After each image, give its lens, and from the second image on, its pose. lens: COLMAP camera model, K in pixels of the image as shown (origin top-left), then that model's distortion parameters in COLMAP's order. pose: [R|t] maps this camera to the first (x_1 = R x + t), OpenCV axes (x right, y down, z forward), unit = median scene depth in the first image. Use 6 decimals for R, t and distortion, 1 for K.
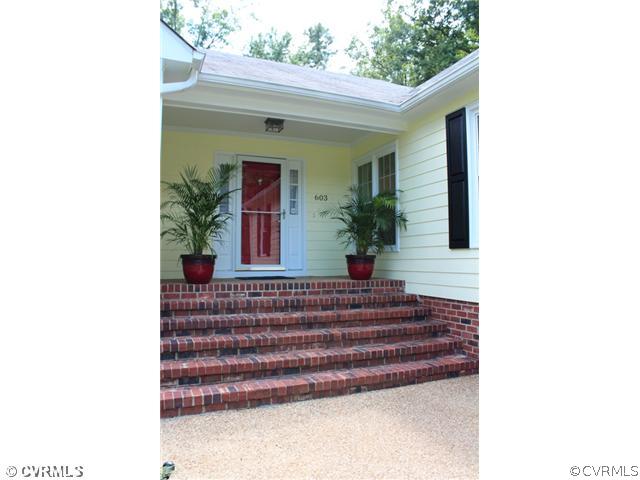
lens RADIAL K [[437.8, 0, 320.0], [0, 437.8, 240.0], [0, 0, 1]] dist [-0.004554, -0.000589]
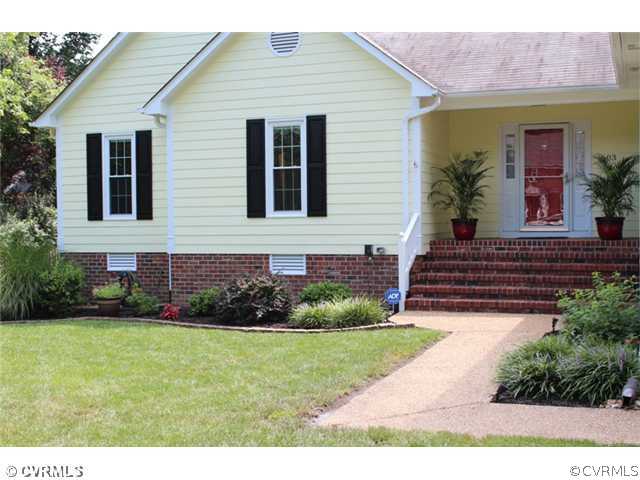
lens RADIAL K [[768.5, 0, 320.0], [0, 768.5, 240.0], [0, 0, 1]] dist [-0.023188, -0.027209]
pose [[0.742447, 0.012129, -0.669795, 0.972196], [0.040066, 0.997242, 0.062470, -0.065508], [0.668705, -0.073217, 0.739914, -1.035109]]
